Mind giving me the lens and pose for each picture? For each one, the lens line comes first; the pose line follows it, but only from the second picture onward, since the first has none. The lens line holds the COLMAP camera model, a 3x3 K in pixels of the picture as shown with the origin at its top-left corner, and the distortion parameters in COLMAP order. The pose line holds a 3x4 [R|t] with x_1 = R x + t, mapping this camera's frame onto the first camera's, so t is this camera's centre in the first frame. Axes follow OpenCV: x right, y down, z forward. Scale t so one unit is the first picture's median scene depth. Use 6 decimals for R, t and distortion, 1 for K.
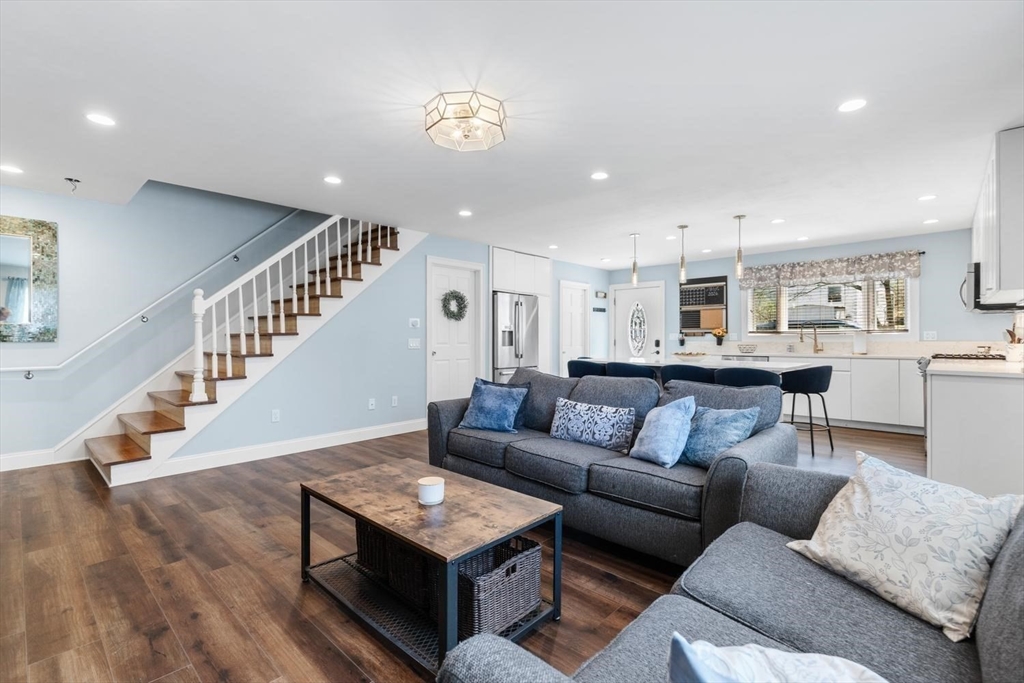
lens RADIAL K [[461.2, 0, 507.2], [0, 461.2, 337.7], [0, 0, 1]] dist [0.005935, -0.000135]
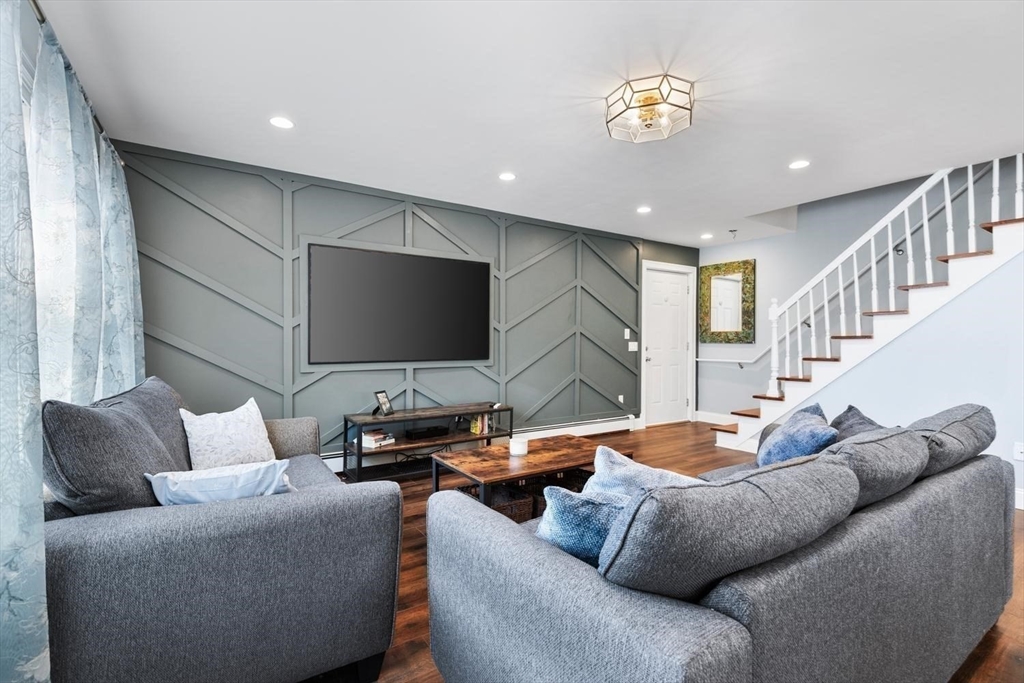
lens RADIAL K [[461.2, 0, 507.2], [0, 461.2, 337.7], [0, 0, 1]] dist [0.005935, -0.000135]
pose [[-0.233173, -0.003227, -0.972430, 0.361623], [-0.005452, 0.999983, -0.002011, -0.000660], [0.972420, 0.004832, -0.233187, 0.382027]]
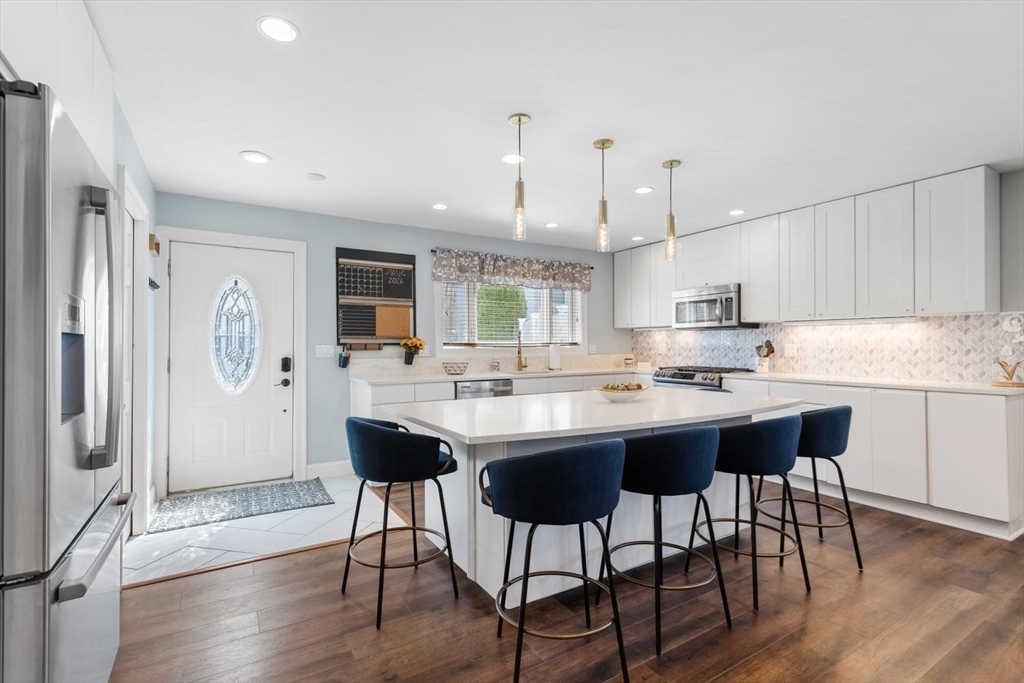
lens RADIAL K [[469.7, 0, 506.9], [0, 469.7, 338.5], [0, 0, 1]] dist [0.005473, -0.000290]
pose [[0.262852, 0.016169, 0.964701, -0.131761], [0.000224, 0.999859, -0.016819, -0.009155], [-0.964836, 0.004637, 0.262811, 0.801784]]
